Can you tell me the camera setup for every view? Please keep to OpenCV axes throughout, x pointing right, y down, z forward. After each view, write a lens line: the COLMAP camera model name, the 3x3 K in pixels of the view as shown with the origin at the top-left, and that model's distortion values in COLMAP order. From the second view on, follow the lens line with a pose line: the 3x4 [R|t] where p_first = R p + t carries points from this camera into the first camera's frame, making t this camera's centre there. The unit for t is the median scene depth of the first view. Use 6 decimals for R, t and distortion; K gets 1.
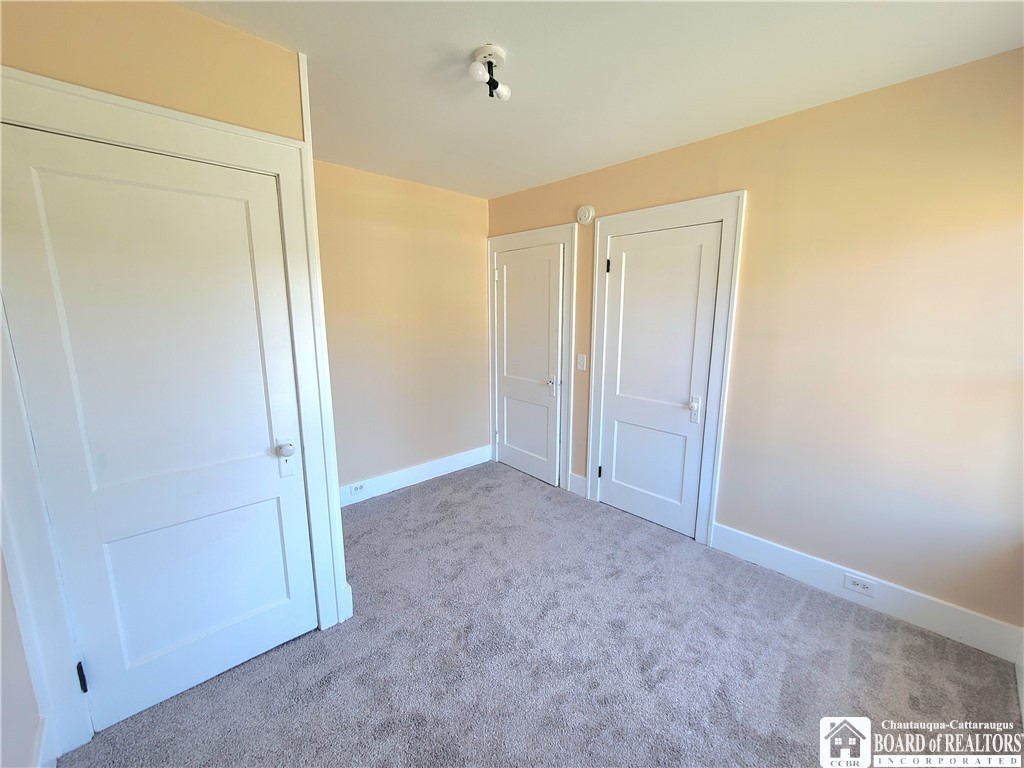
lens RADIAL K [[419.6, 0, 512.1], [0, 419.6, 384.6], [0, 0, 1]] dist [-0.005065, 0.000761]
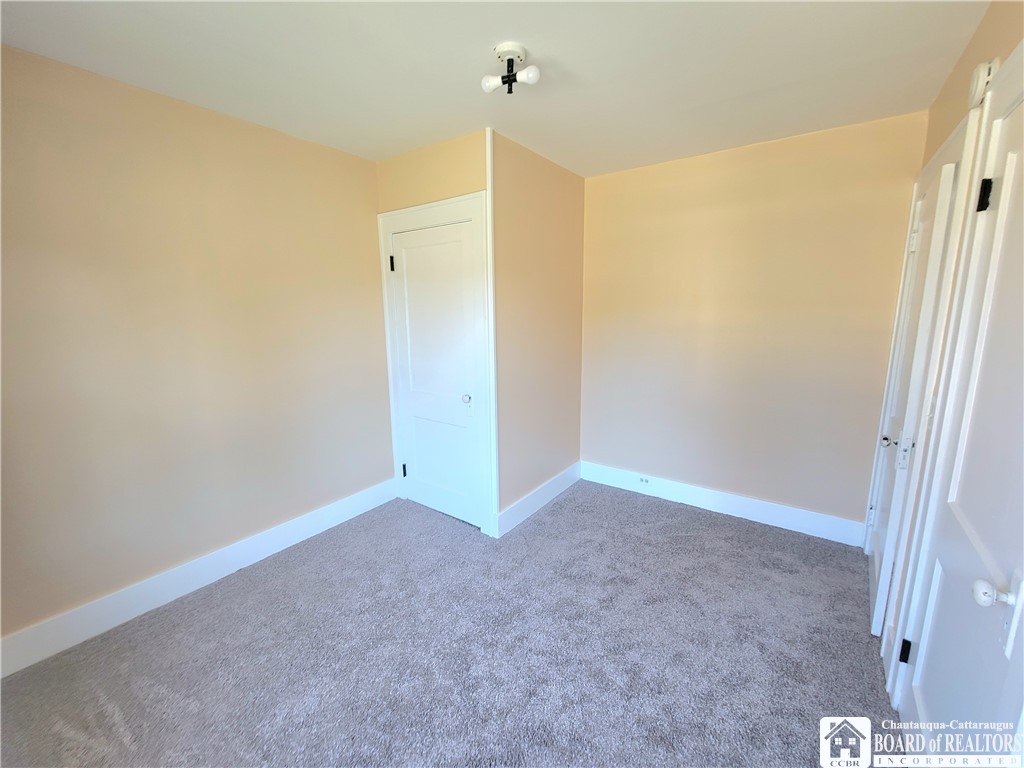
lens RADIAL K [[419.6, 0, 512.1], [0, 419.6, 384.6], [0, 0, 1]] dist [-0.005065, 0.000761]
pose [[0.188090, 0.172022, -0.966970, 0.699804], [-0.162341, 0.976445, 0.142130, -0.099962], [0.968642, 0.130246, 0.211586, 0.593455]]
